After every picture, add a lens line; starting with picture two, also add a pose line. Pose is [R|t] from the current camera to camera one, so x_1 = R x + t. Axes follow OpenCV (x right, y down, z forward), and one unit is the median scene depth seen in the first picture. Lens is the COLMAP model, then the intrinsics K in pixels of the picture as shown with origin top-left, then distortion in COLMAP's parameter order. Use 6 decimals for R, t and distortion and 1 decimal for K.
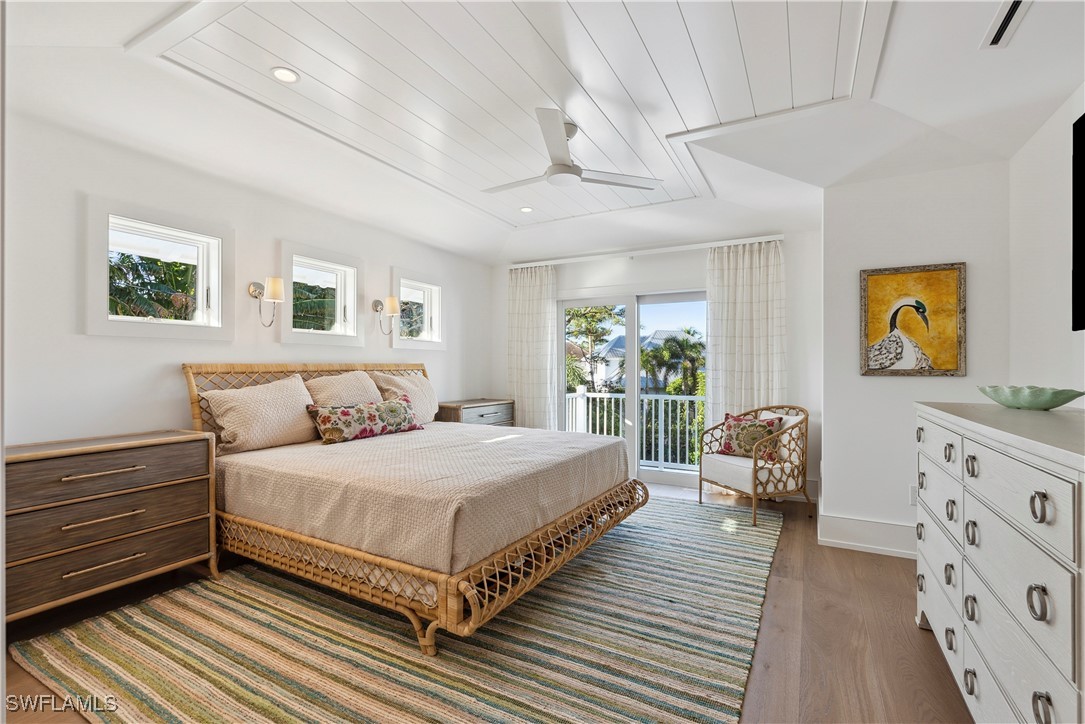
lens RADIAL K [[484.3, 0, 543.3], [0, 484.3, 364.9], [0, 0, 1]] dist [0.001432, 0.000303]
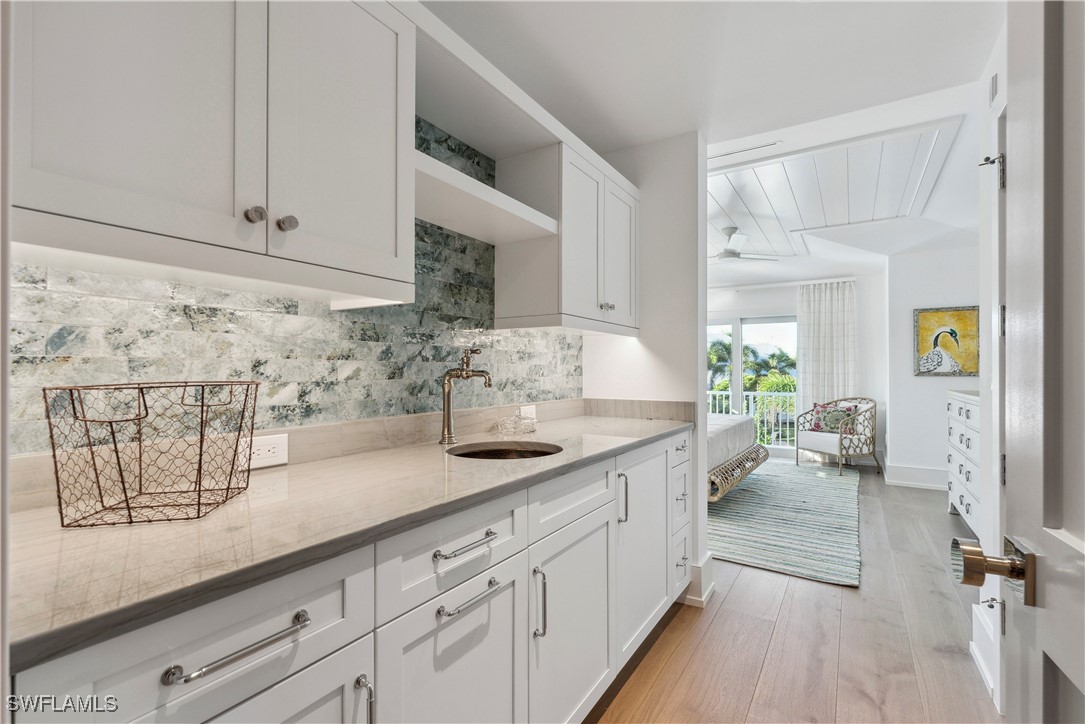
lens RADIAL K [[484.3, 0, 543.3], [0, 484.3, 363.2], [0, 0, 1]] dist [0.001432, 0.000303]
pose [[0.997650, -0.000870, -0.068514, -0.367336], [0.000232, 0.999957, -0.009322, -0.004162], [0.068520, 0.009285, 0.997607, -0.546706]]
